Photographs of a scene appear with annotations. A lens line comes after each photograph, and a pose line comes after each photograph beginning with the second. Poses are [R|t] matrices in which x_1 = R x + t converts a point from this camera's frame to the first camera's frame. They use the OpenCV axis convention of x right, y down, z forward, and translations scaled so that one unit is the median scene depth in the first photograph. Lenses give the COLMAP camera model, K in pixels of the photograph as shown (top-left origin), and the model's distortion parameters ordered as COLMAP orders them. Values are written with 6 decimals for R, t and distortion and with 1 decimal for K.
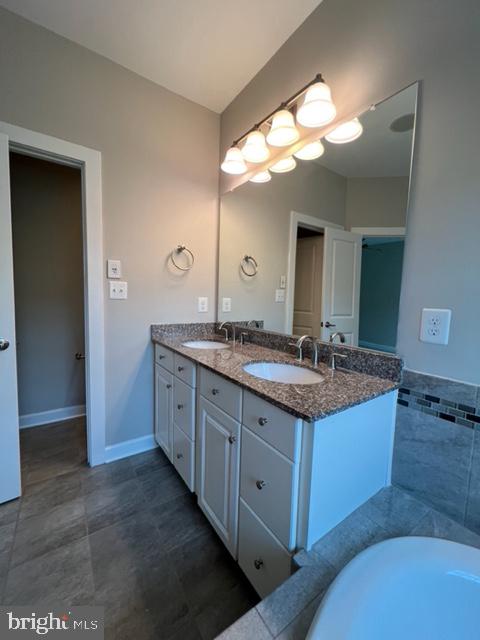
lens RADIAL K [[258.2, 0, 240.0], [0, 258.2, 320.0], [0, 0, 1]] dist [-0.000661, -0.000083]
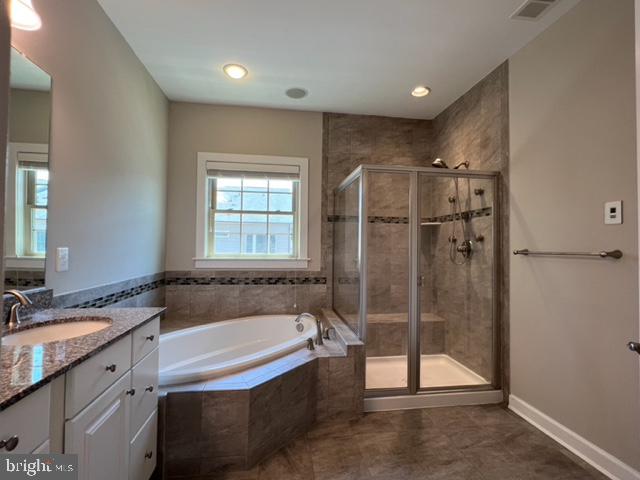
lens RADIAL K [[306.7, 0, 320.0], [0, 306.7, 240.0], [0, 0, 1]] dist [0.000324, -0.000399]
pose [[-0.893759, -0.034011, 0.447255, -1.150407], [-0.001909, 0.997401, 0.072032, -0.187205], [-0.448543, 0.063525, -0.891501, 1.664247]]
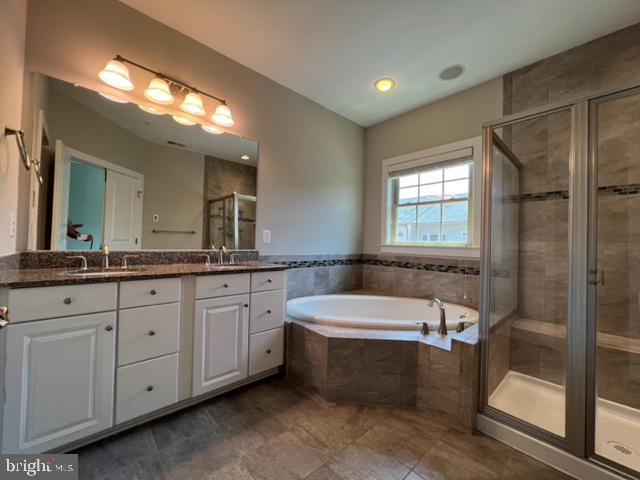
lens RADIAL K [[256.8, 0, 320.0], [0, 256.8, 240.0], [0, 0, 1]] dist [-0.002821, -0.000057]
pose [[-0.132733, -0.027977, 0.990757, -1.772495], [0.057095, 0.997726, 0.035823, -0.004843], [-0.989506, 0.061322, -0.130834, 0.707423]]
